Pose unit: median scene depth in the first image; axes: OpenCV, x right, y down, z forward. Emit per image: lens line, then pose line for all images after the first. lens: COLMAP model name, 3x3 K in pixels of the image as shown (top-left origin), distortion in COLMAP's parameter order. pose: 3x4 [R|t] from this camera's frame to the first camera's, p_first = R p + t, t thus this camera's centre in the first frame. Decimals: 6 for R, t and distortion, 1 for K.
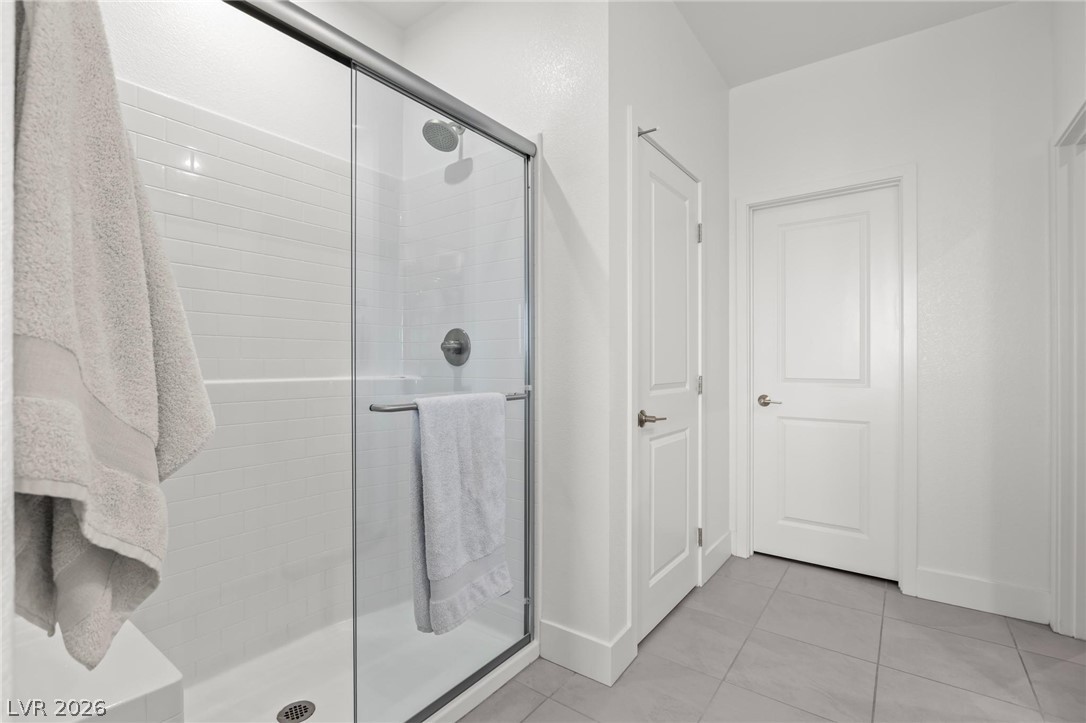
lens RADIAL K [[501.3, 0, 543.3], [0, 501.3, 367.1], [0, 0, 1]] dist [-0.014772, 0.001907]
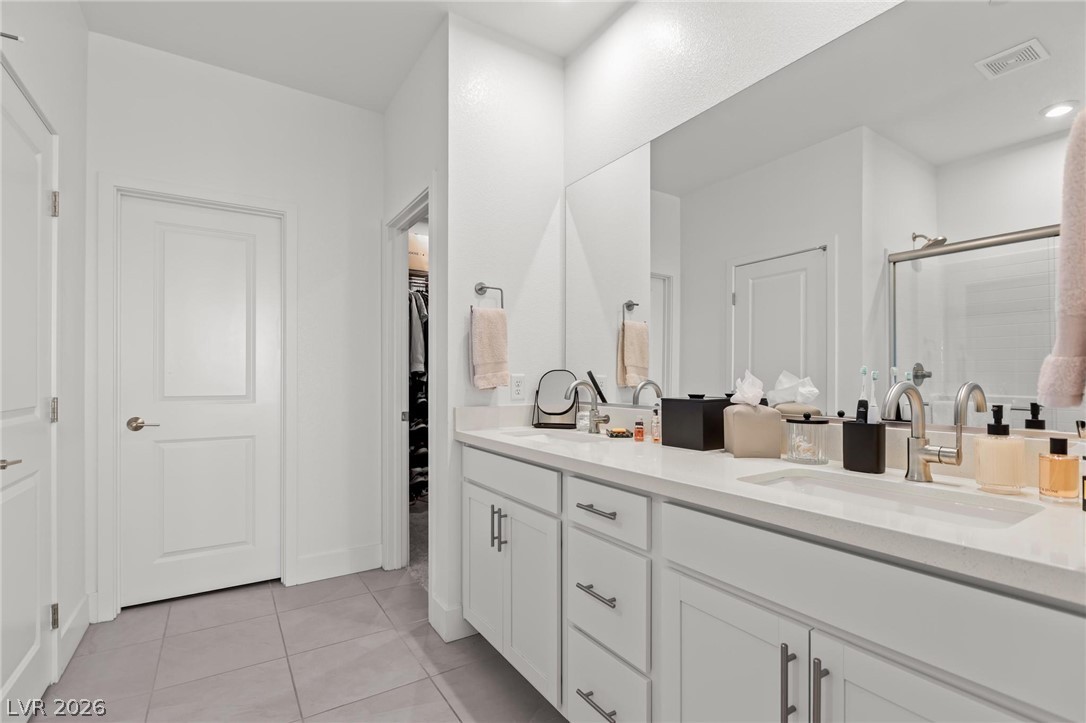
lens RADIAL K [[501.3, 0, 538.2], [0, 501.3, 380.7], [0, 0, 1]] dist [-0.014772, 0.001907]
pose [[0.346475, -0.003950, 0.938051, -0.125532], [0.005748, 0.999981, 0.002088, -0.004716], [-0.938042, 0.004669, 0.346491, 0.080115]]
